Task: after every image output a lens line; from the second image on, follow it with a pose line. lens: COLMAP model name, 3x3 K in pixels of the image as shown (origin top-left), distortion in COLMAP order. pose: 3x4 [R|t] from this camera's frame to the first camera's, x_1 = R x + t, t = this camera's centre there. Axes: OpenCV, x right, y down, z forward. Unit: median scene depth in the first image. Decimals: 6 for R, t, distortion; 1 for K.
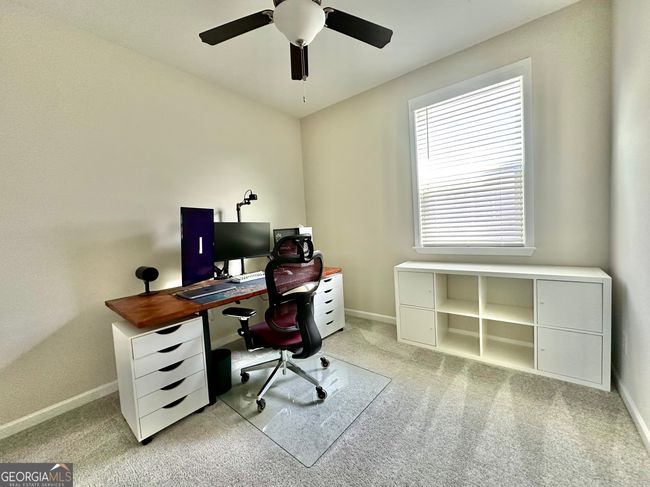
lens RADIAL K [[257.7, 0, 325.0], [0, 257.7, 243.5], [0, 0, 1]] dist [0.000759, 0.000102]
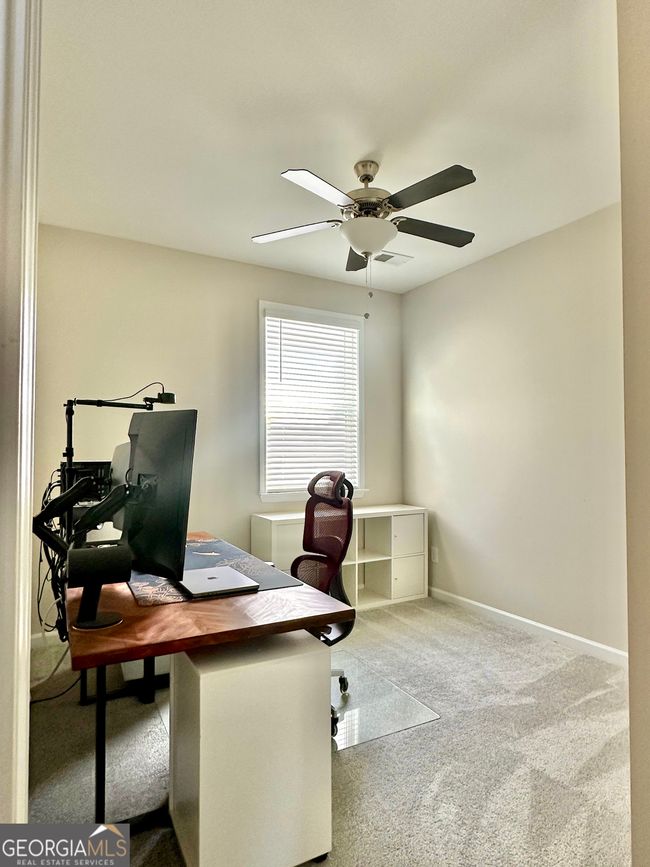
lens RADIAL K [[514.9, 0, 325.0], [0, 514.9, 433.5], [0, 0, 1]] dist [-0.001511, -0.000147]
pose [[0.361930, 0.090340, 0.927817, -1.111292], [0.034165, 0.993339, -0.110047, 0.013092], [-0.931579, 0.071528, 0.356433, 0.346057]]
